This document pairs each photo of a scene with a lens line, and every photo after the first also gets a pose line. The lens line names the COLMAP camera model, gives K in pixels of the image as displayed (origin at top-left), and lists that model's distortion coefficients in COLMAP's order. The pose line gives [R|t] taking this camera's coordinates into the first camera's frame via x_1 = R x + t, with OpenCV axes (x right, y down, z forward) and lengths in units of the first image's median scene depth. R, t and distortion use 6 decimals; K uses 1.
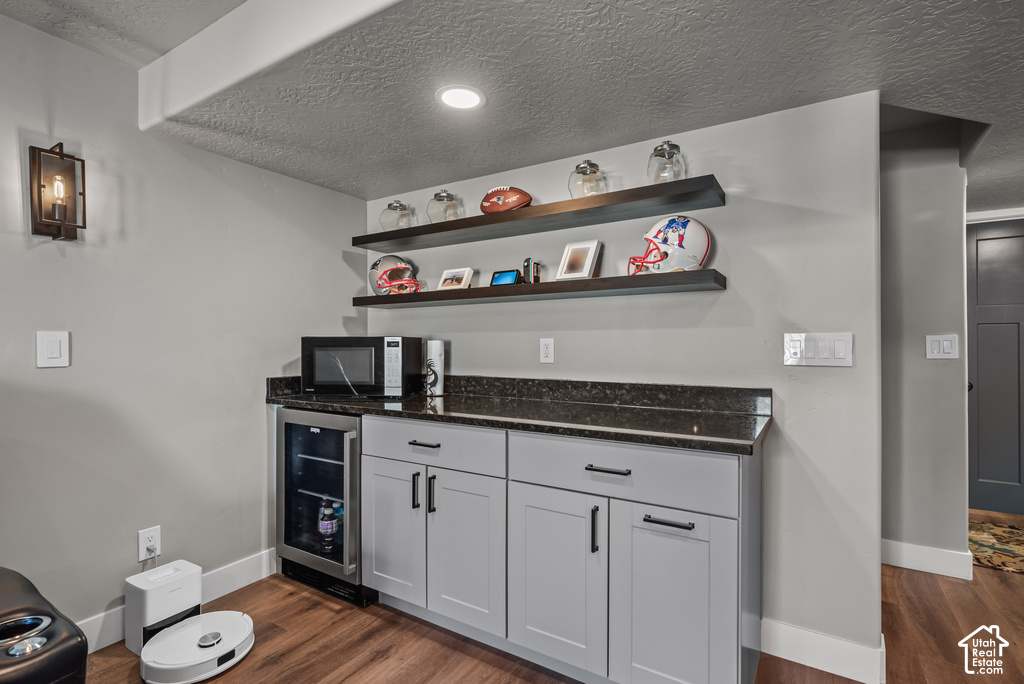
lens RADIAL K [[493.9, 0, 511.9], [0, 493.9, 341.0], [0, 0, 1]] dist [-0.004215, -0.000351]
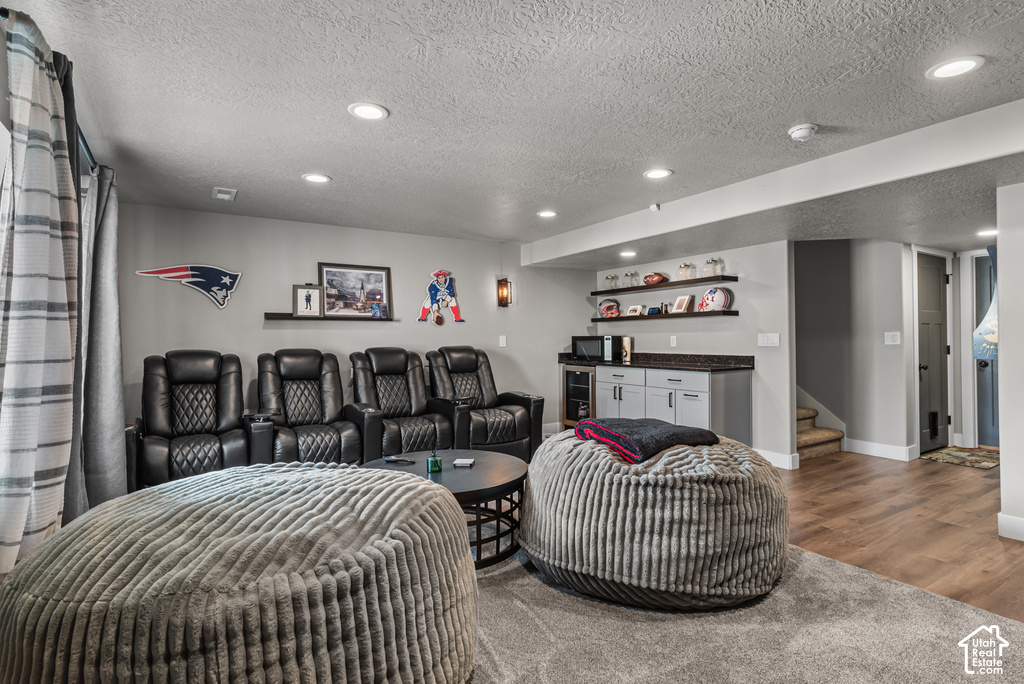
lens RADIAL K [[545.8, 0, 511.9], [0, 545.8, 338.8], [0, 0, 1]] dist [-0.016374, -0.001497]
pose [[0.903109, -0.006521, -0.429361, 0.480710], [0.008996, 0.999953, 0.003736, -0.008646], [0.429317, -0.007236, 0.903125, -1.611410]]
